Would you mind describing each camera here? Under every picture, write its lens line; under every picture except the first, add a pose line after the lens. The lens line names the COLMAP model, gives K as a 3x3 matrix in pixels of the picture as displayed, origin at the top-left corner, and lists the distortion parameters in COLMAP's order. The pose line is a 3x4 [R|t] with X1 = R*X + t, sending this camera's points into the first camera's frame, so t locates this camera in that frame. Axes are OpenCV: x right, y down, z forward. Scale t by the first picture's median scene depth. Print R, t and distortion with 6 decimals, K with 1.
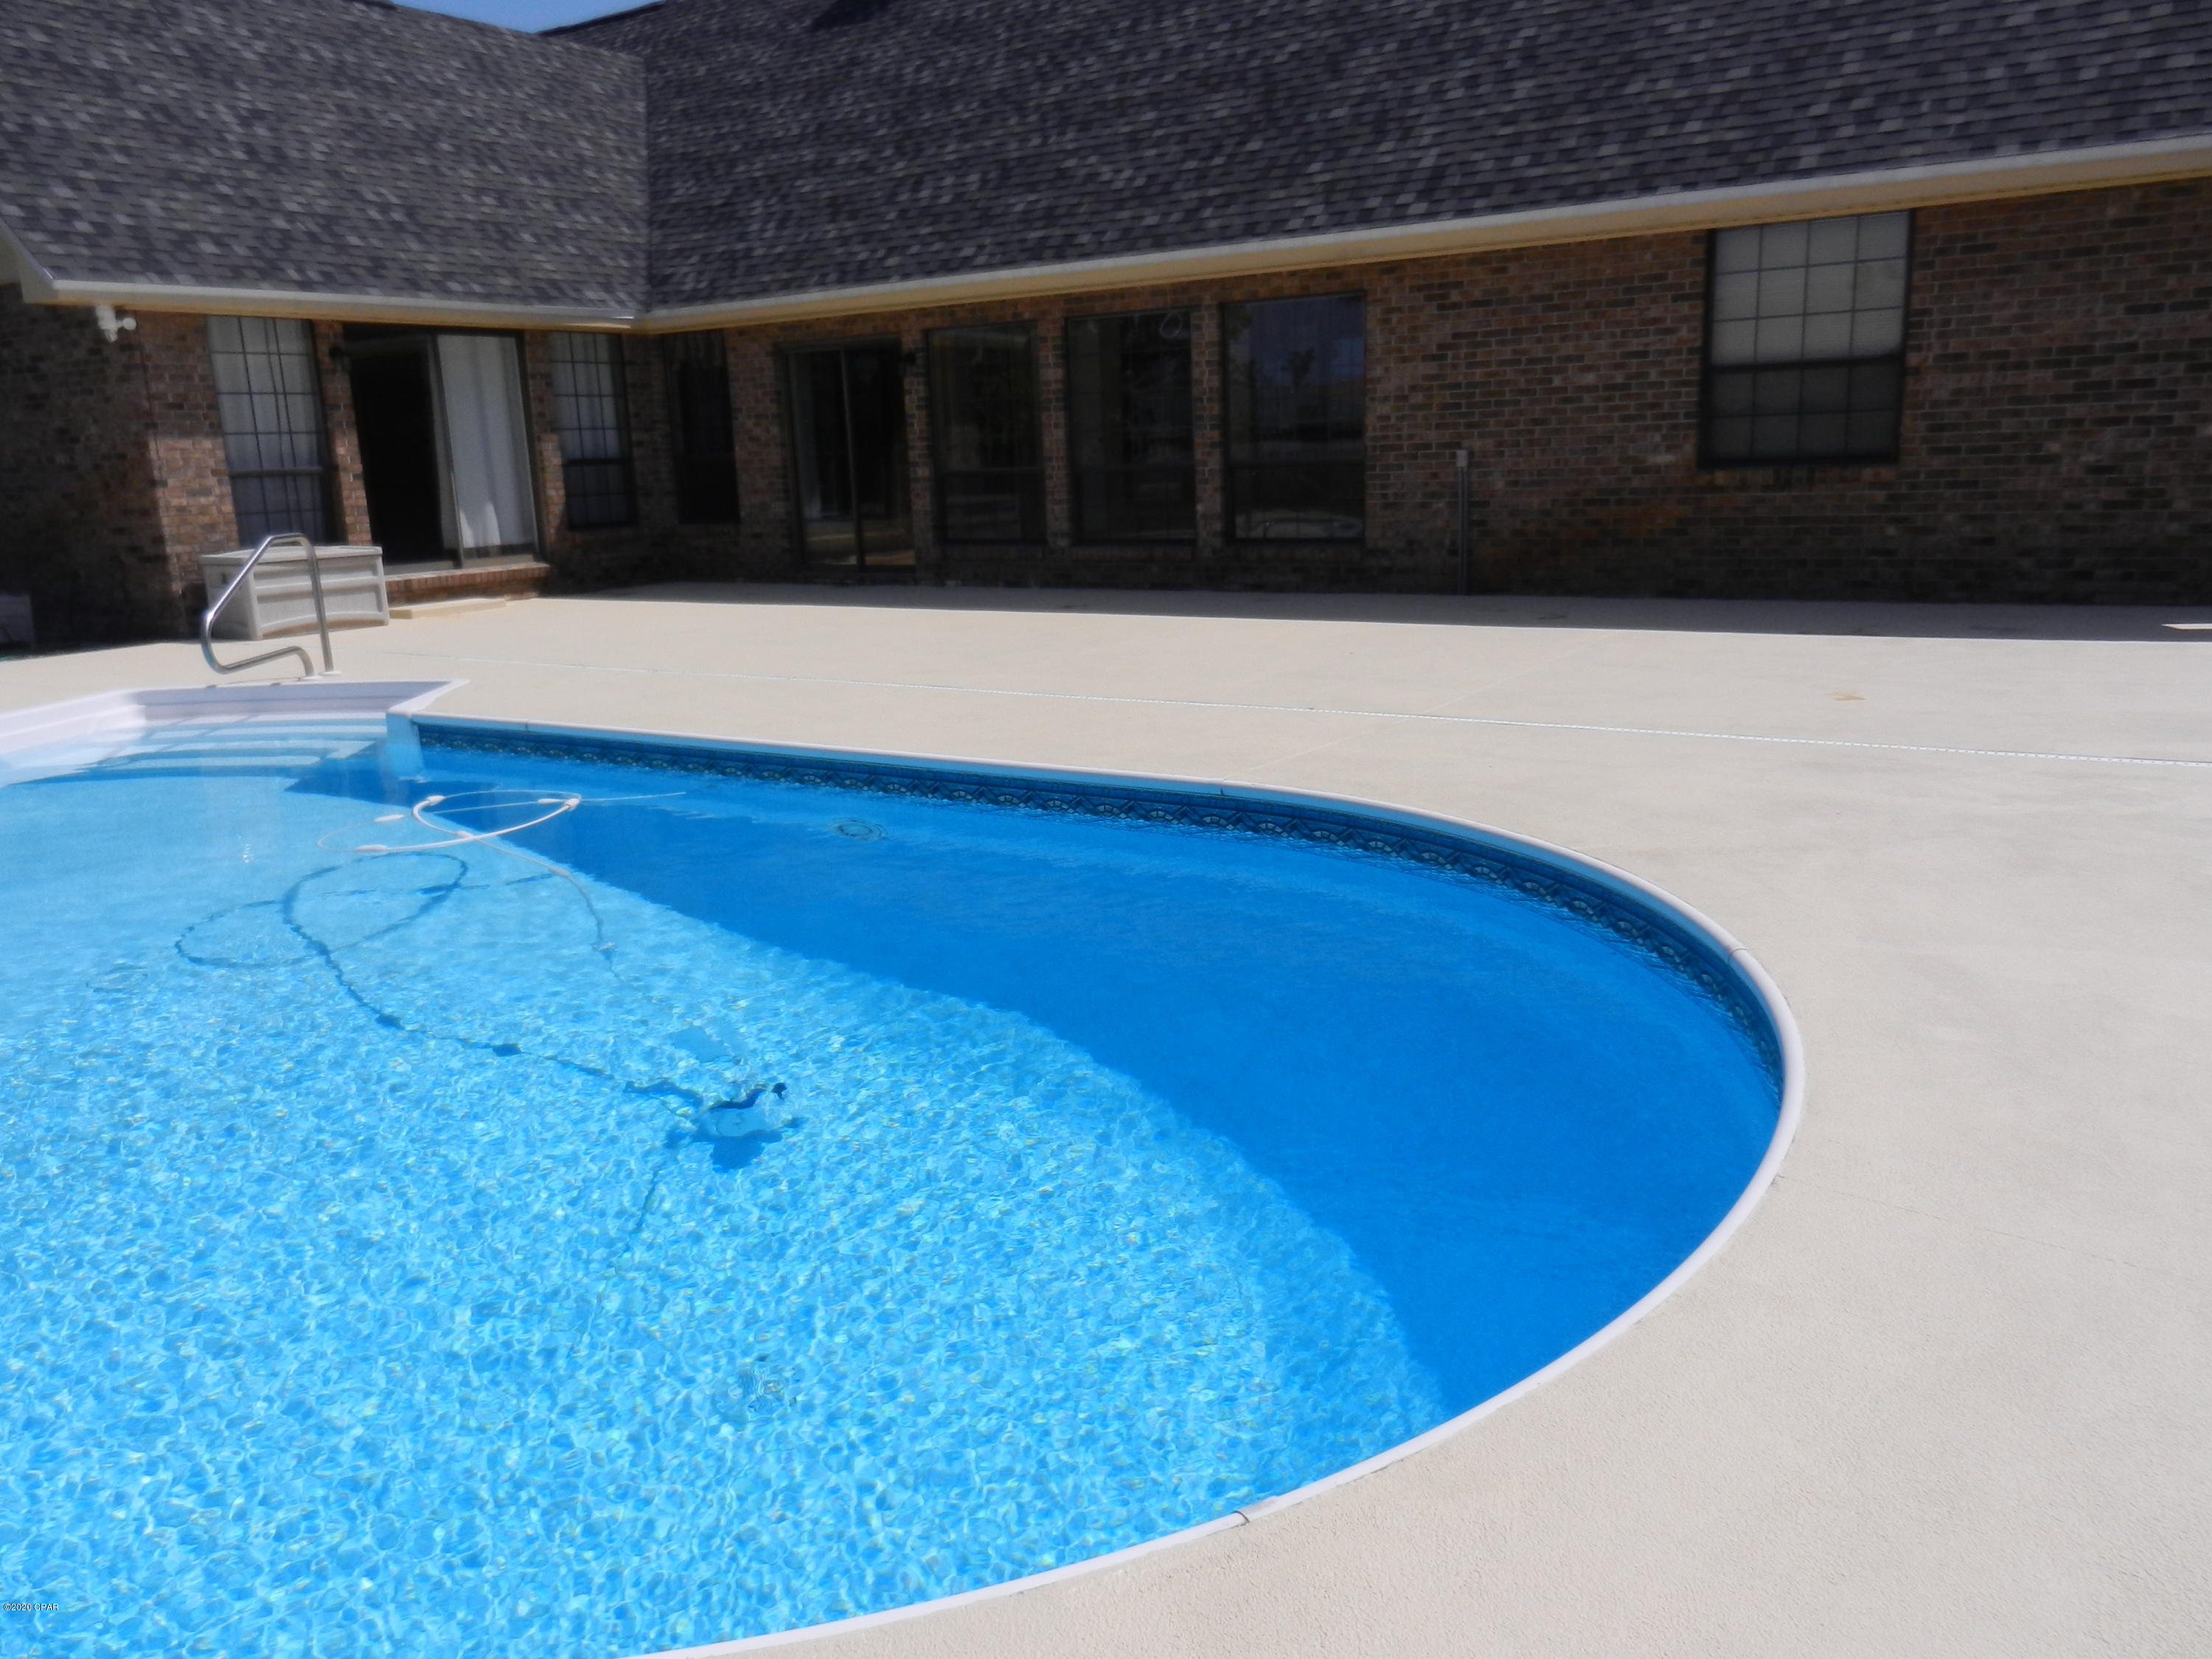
lens RADIAL K [[1615.9, 0, 1107.8], [0, 1615.9, 829.5], [0, 0, 1]] dist [0.005706, -0.000434]
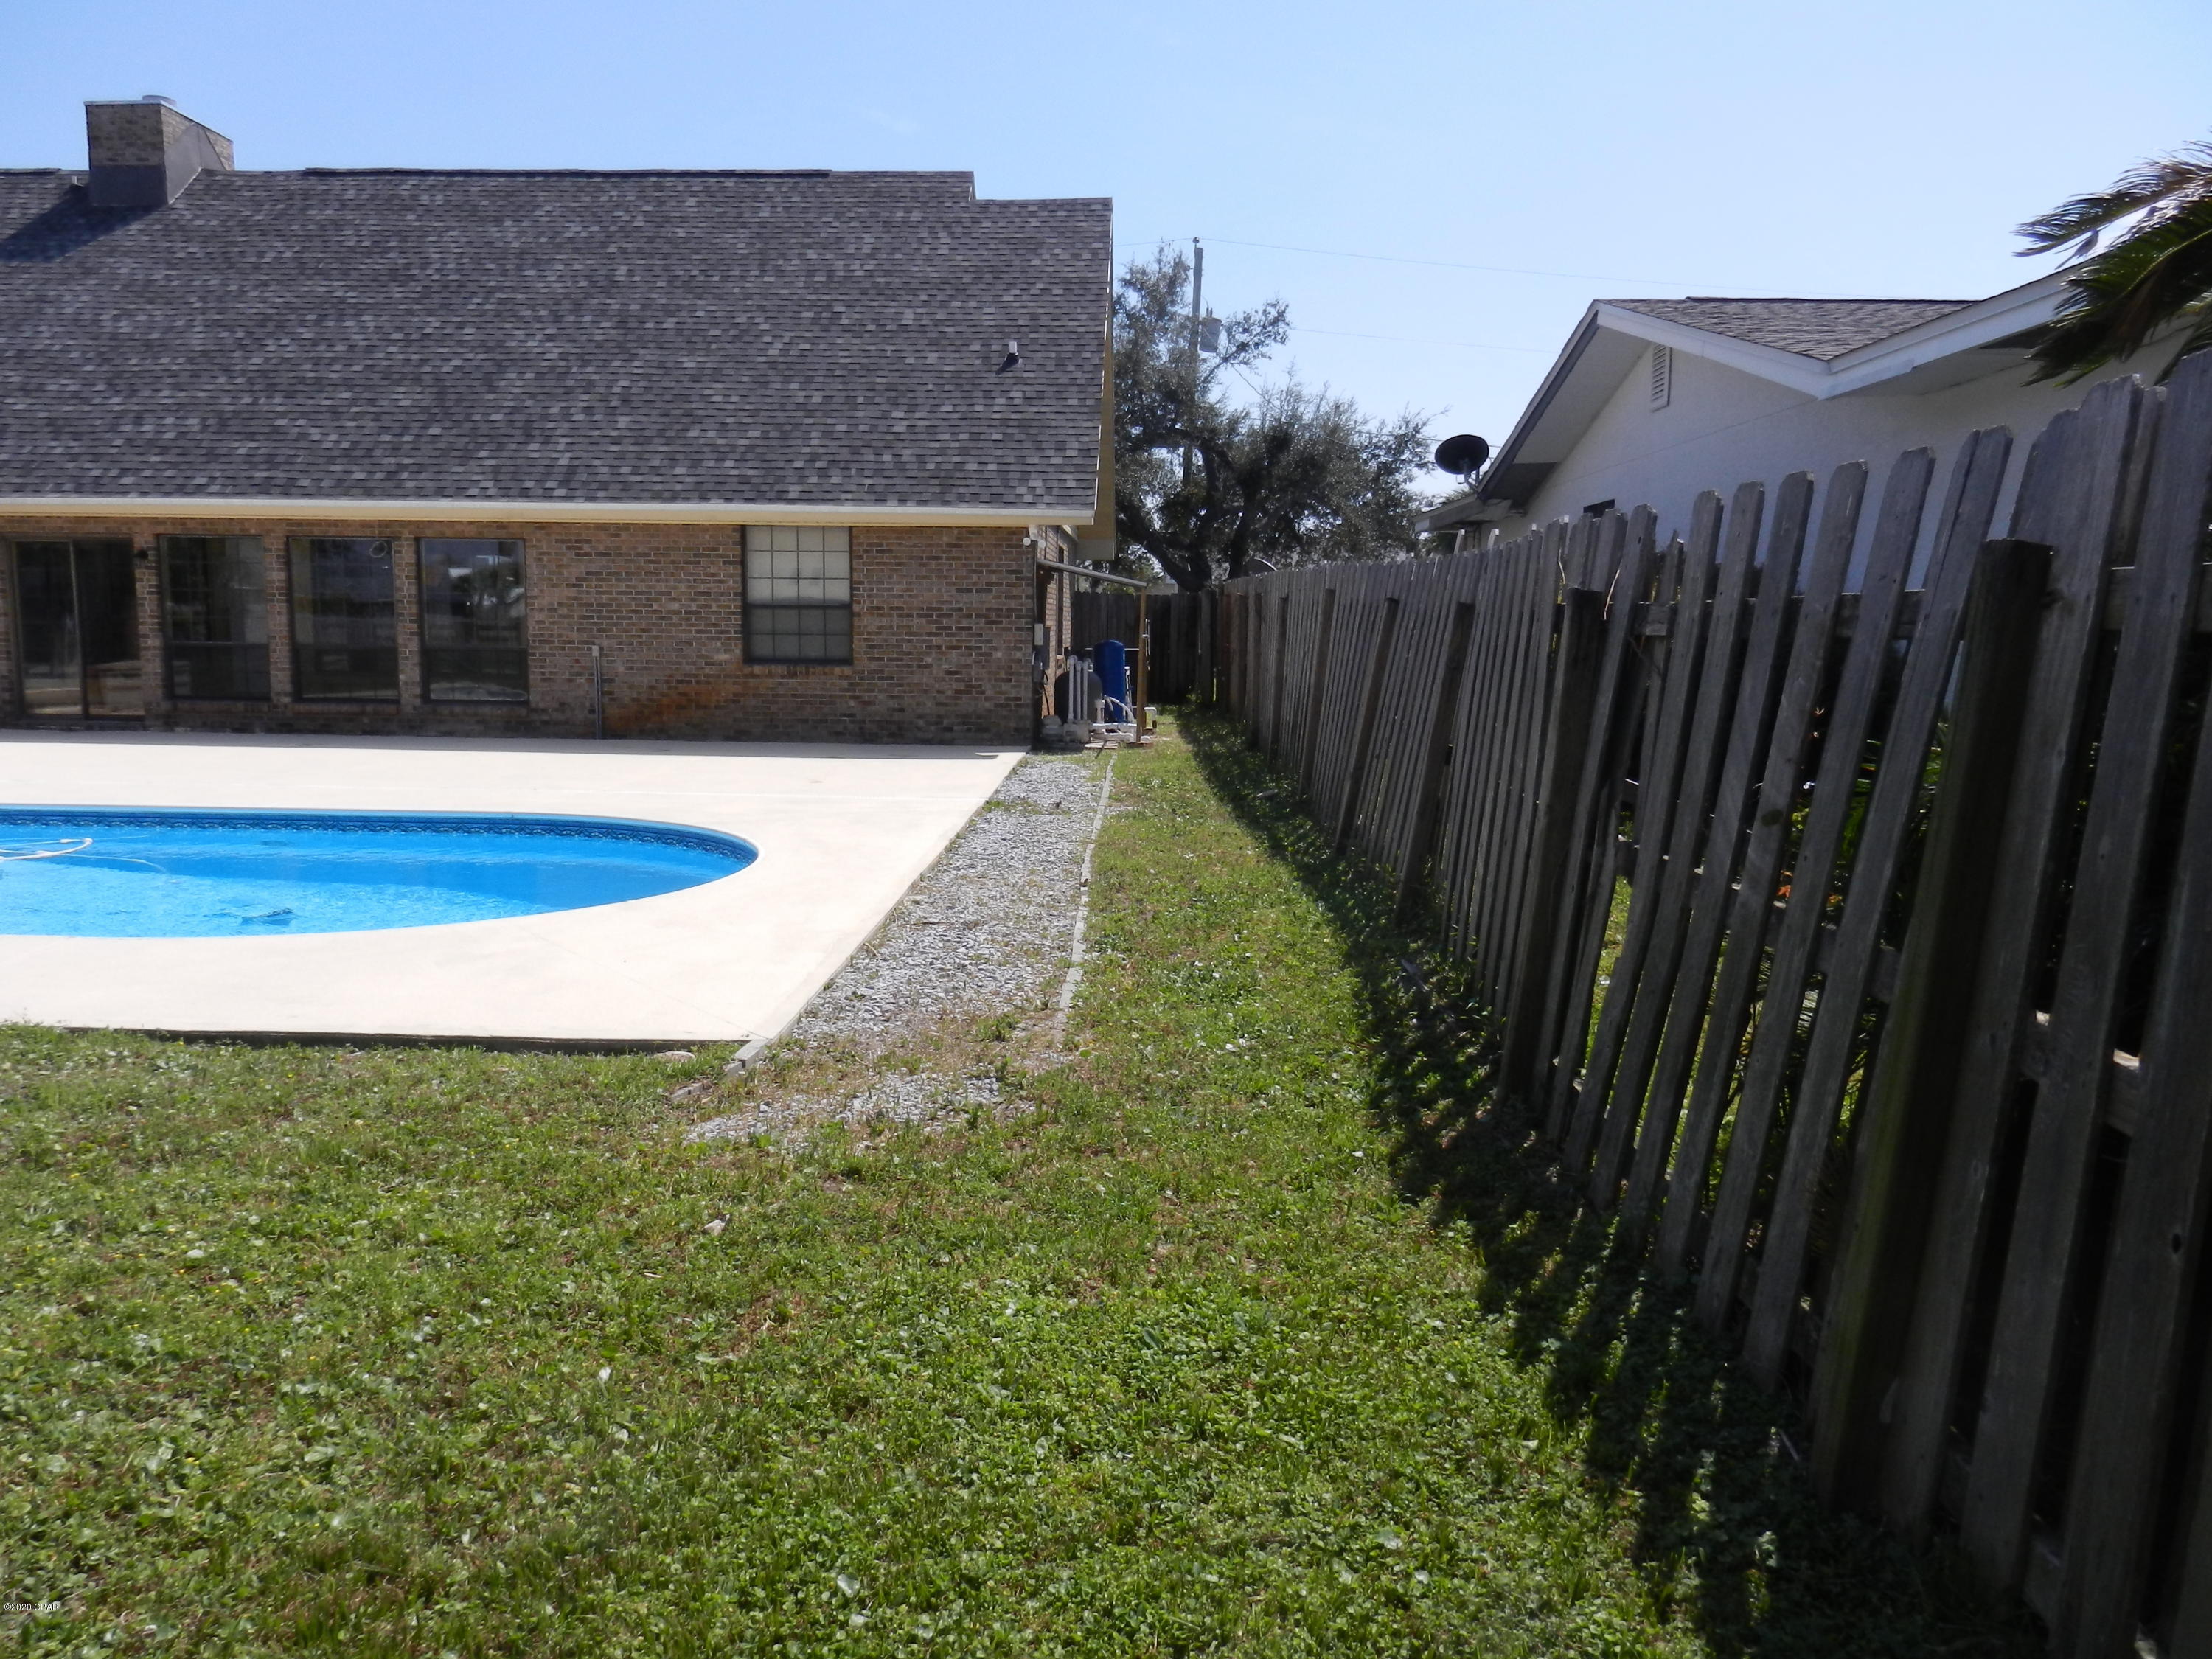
lens RADIAL K [[1615.9, 0, 1106.4], [0, 1615.9, 827.1], [0, 0, 1]] dist [0.005706, -0.000434]
pose [[0.853630, -0.016955, 0.520604, -0.165767], [0.074727, 0.993118, -0.090185, 0.109121], [-0.515492, 0.115888, 0.849022, -0.524503]]
